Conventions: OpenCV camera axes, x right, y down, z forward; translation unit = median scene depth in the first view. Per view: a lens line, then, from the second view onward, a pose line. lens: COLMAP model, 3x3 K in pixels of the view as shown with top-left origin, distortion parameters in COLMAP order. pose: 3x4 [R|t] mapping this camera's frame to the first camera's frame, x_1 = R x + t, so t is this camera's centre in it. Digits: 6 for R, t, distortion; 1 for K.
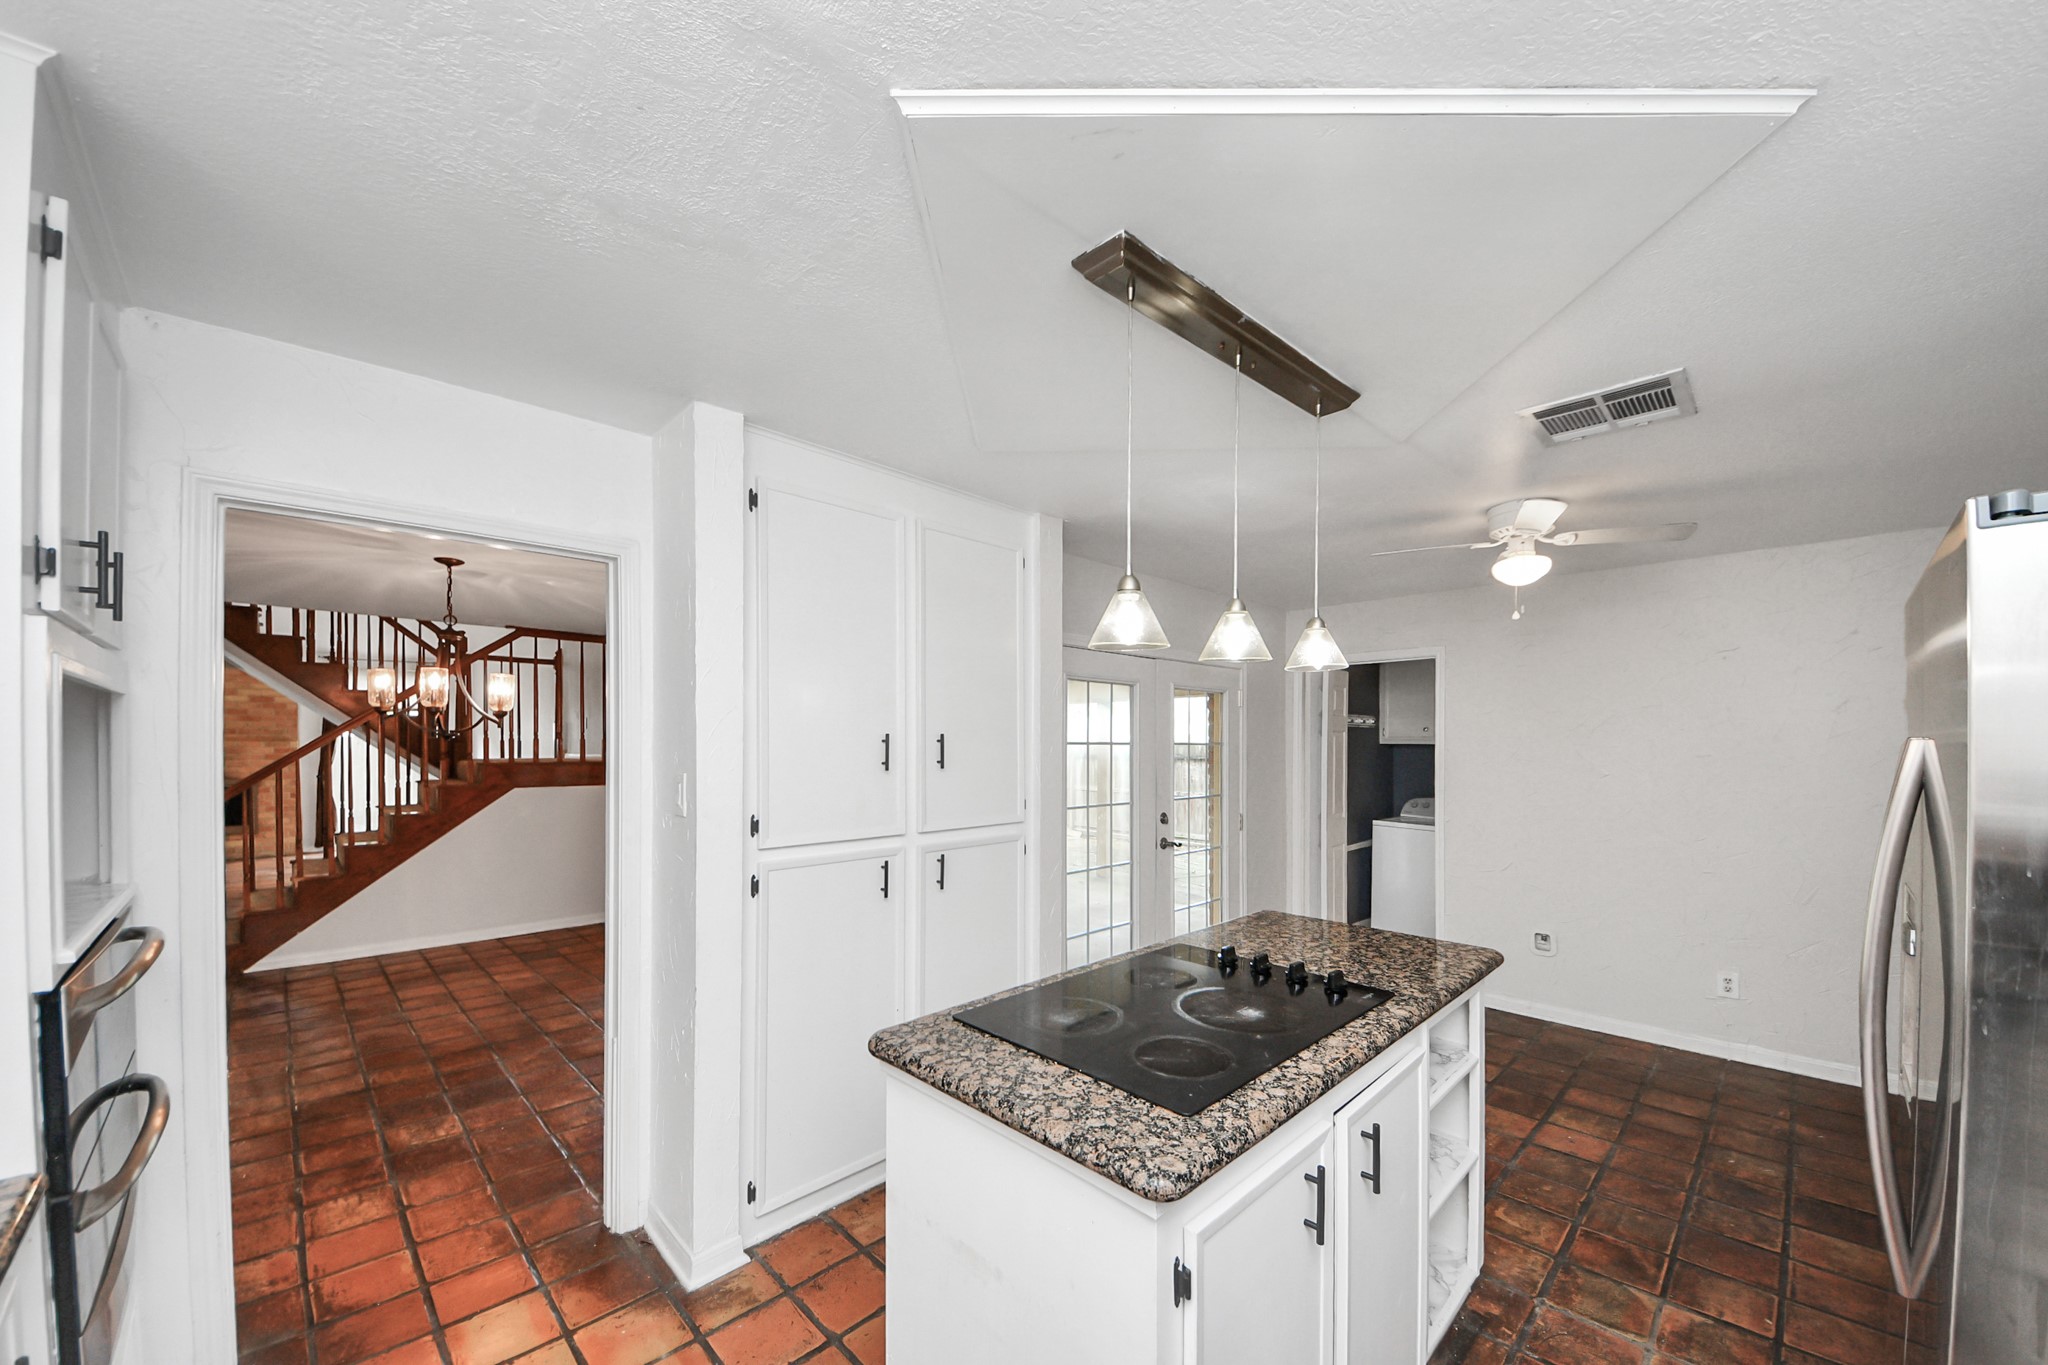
lens RADIAL K [[748.3, 0, 1004.6], [0, 748.3, 758.5], [0, 0, 1]] dist [-0.000938, -0.005651]
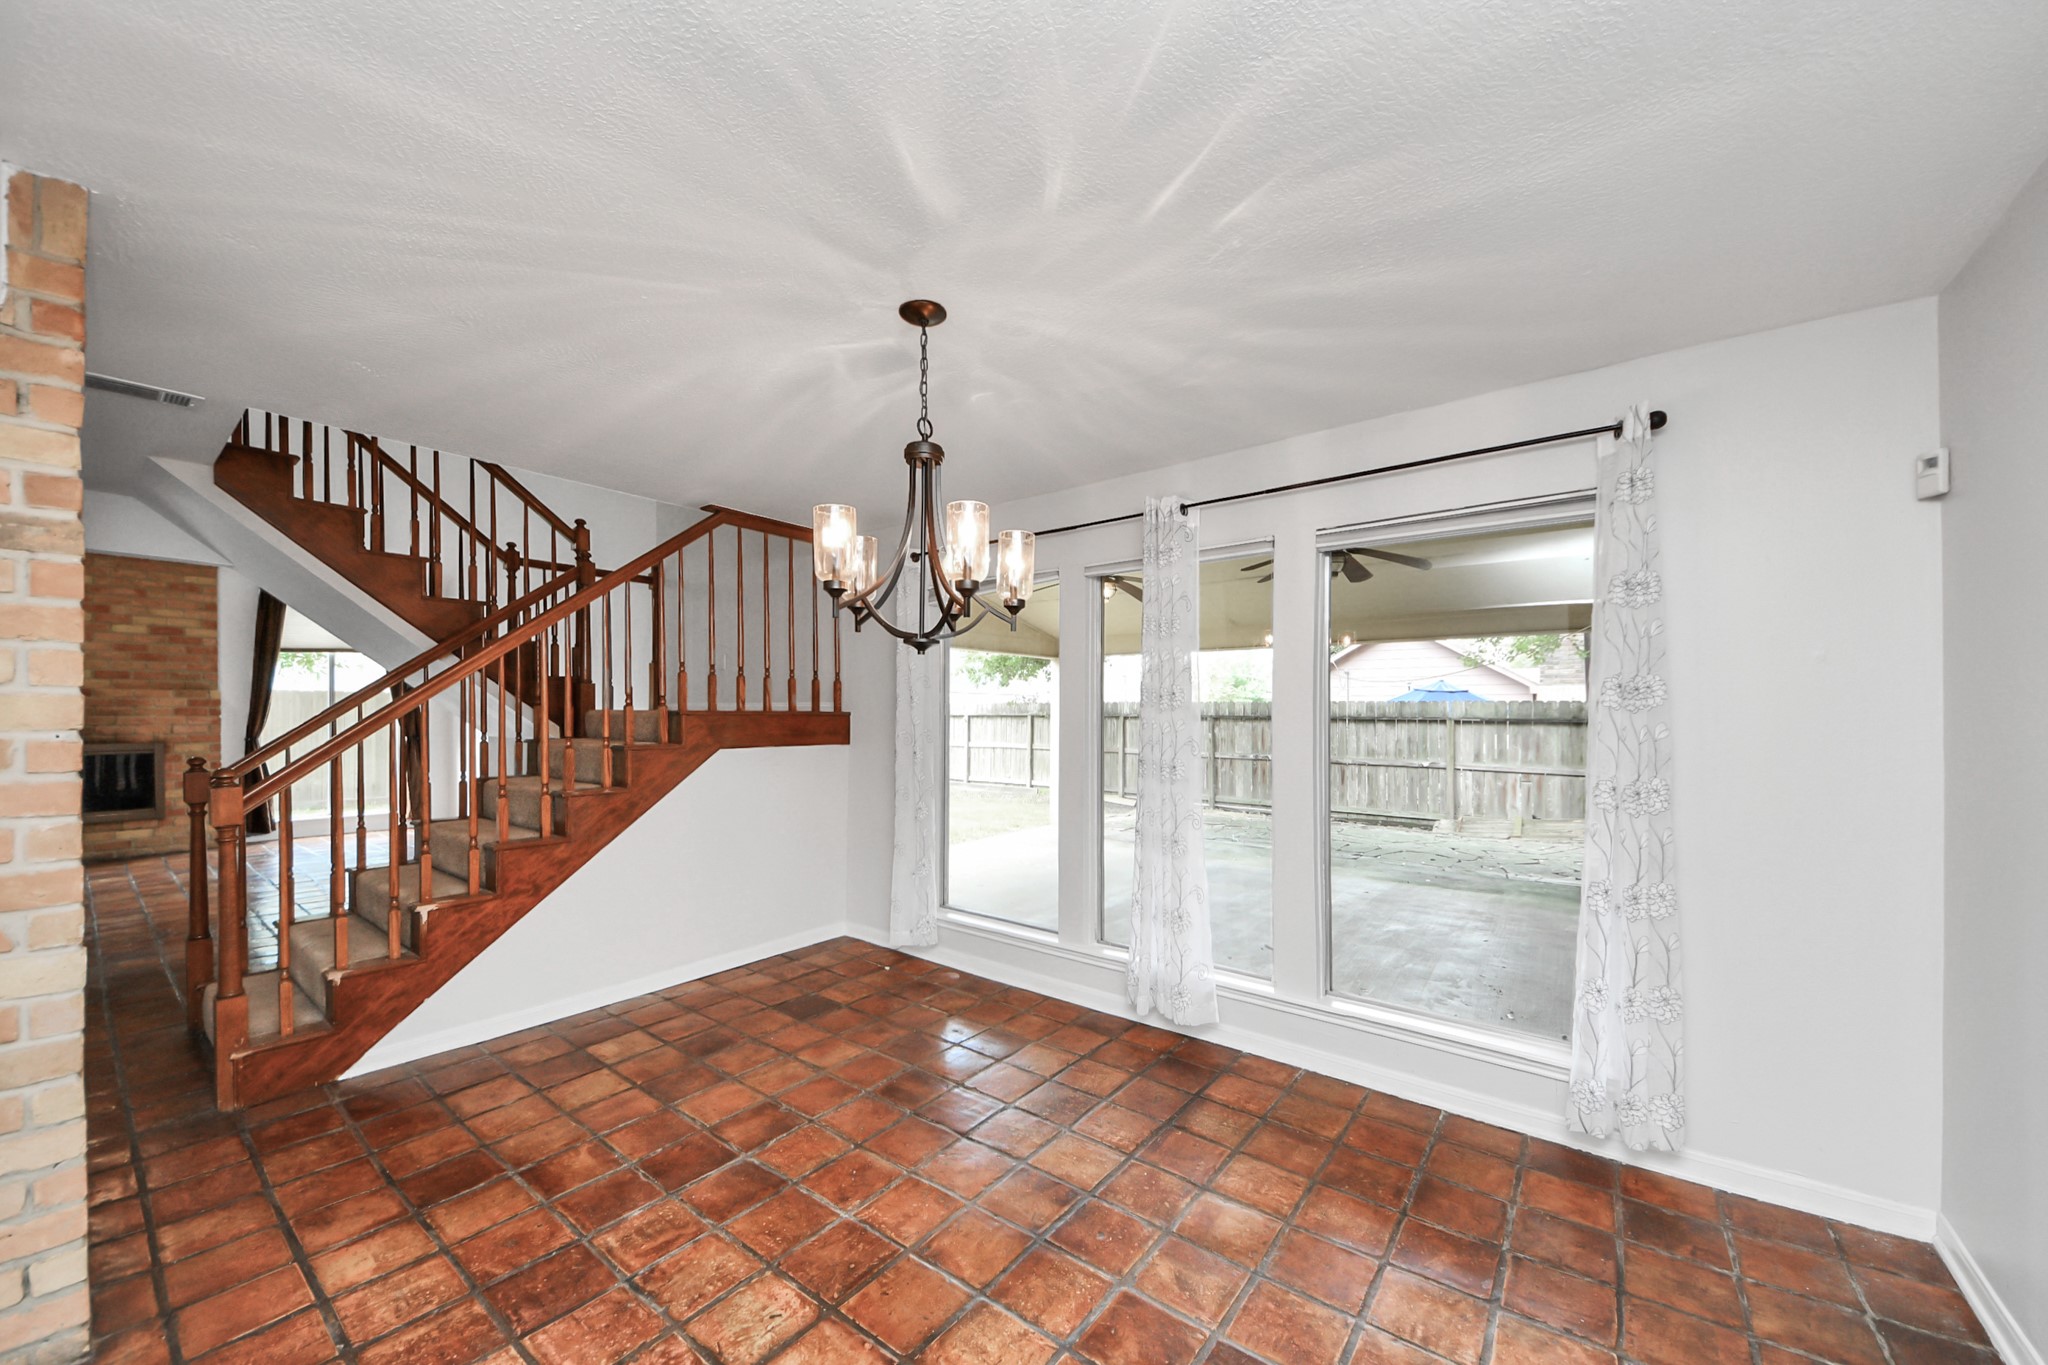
lens RADIAL K [[748.3, 0, 1026.1], [0, 748.3, 717.7], [0, 0, 1]] dist [-0.000938, -0.005651]
pose [[0.989700, 0.003796, 0.143106, -0.554901], [-0.001871, 0.999906, -0.013581, 0.022968], [-0.143145, 0.013173, 0.989614, 0.348712]]
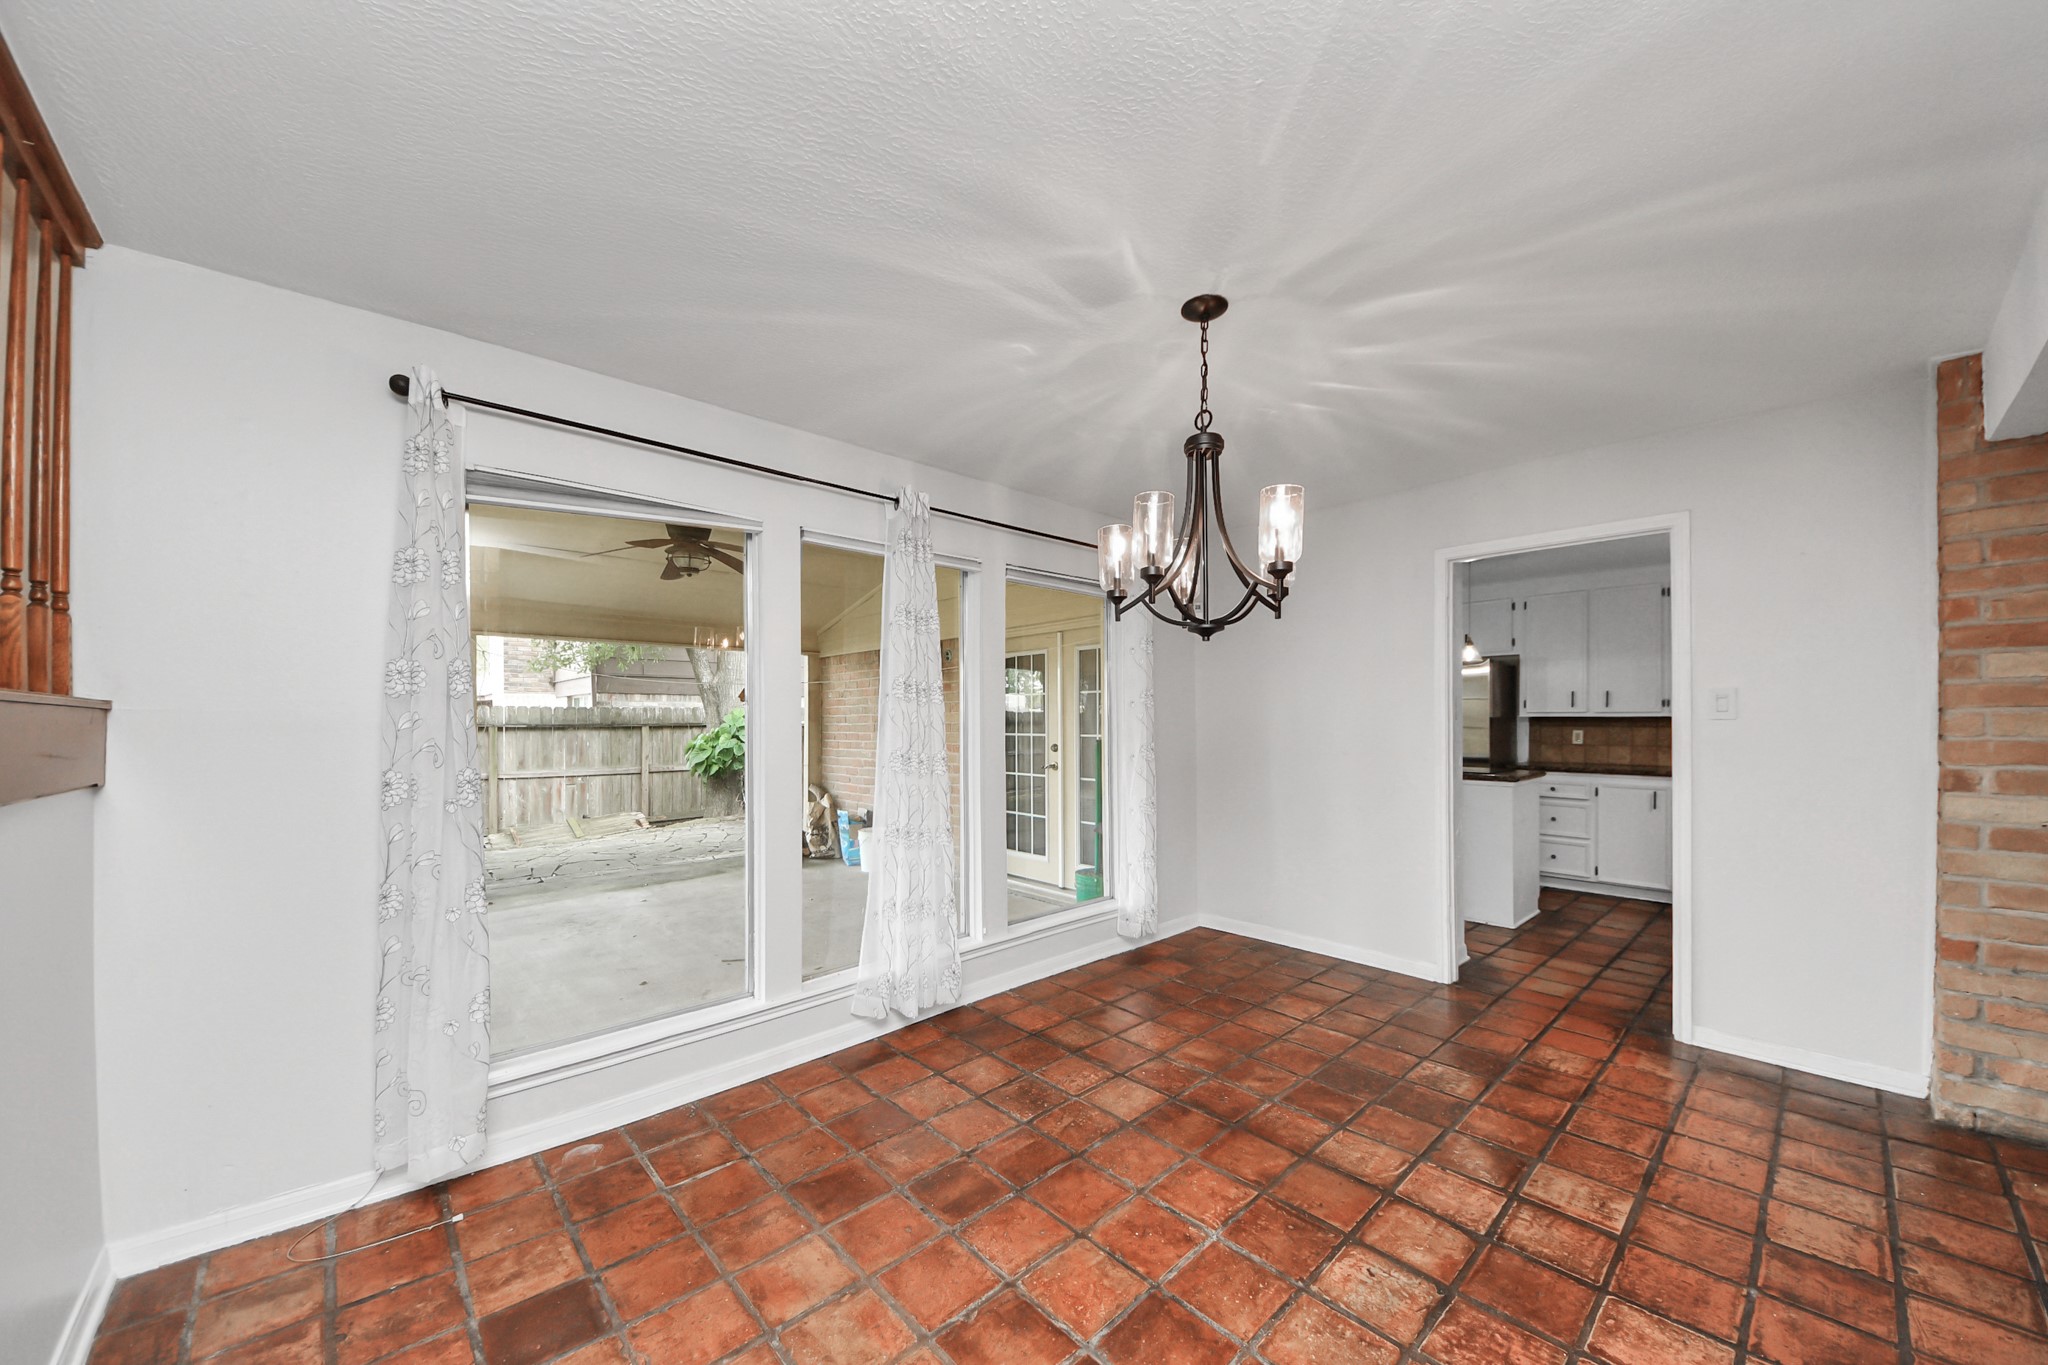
lens RADIAL K [[748.3, 0, 1019.0], [0, 748.3, 726.6], [0, 0, 1]] dist [-0.000938, -0.005651]
pose [[0.035357, -0.007234, 0.999349, -0.951764], [0.027415, 0.999605, 0.006266, 0.024758], [-0.998999, 0.027175, 0.035542, 0.822474]]
